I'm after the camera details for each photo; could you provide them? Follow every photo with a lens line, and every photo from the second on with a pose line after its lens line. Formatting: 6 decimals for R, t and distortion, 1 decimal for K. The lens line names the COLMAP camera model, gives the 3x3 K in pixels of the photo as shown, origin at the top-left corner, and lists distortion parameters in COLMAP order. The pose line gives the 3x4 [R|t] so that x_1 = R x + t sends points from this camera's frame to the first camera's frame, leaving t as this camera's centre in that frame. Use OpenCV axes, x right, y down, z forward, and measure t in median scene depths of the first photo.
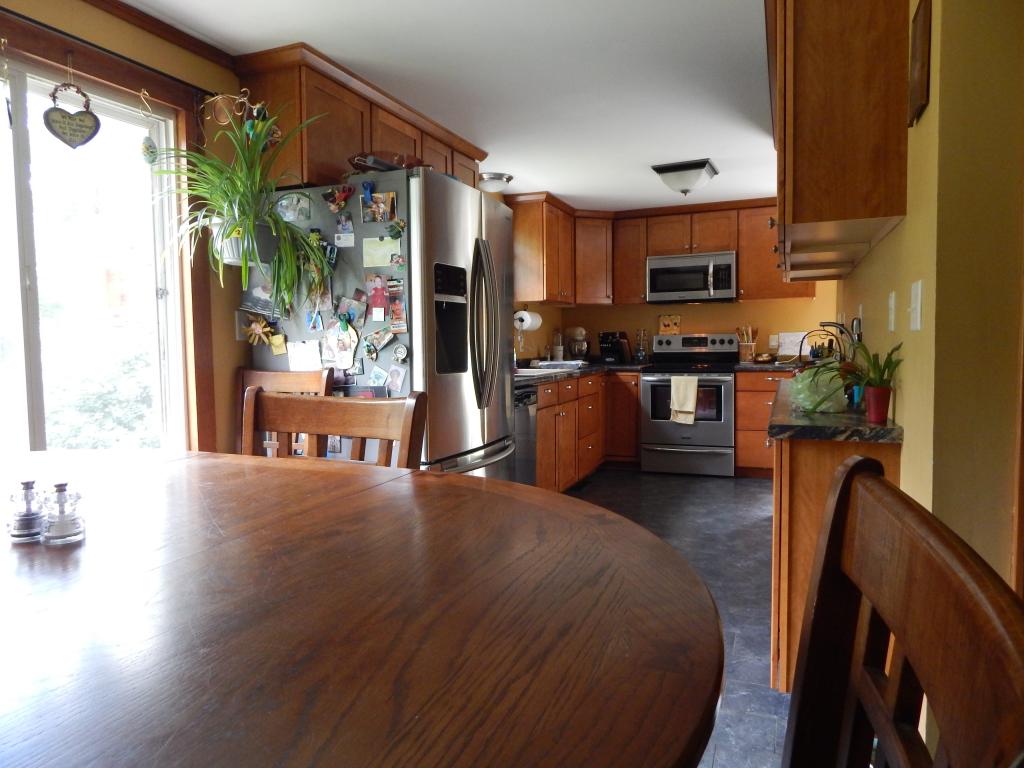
lens RADIAL K [[658.2, 0, 512.0], [0, 658.2, 384.0], [0, 0, 1]] dist [-0.002302, 0.000071]
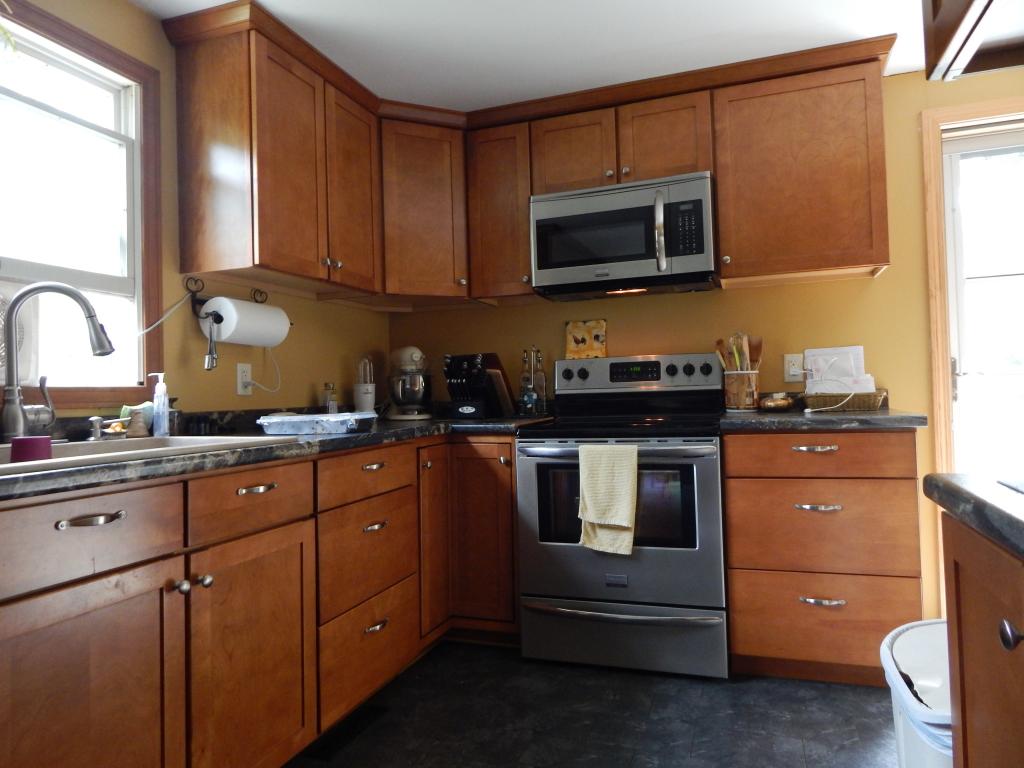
lens RADIAL K [[658.2, 0, 512.0], [0, 658.2, 384.0], [0, 0, 1]] dist [-0.002302, 0.000071]
pose [[0.998803, -0.012771, 0.047213, 0.168691], [0.016542, 0.996628, -0.080369, -0.016895], [-0.046027, 0.081054, 0.995646, 0.532804]]
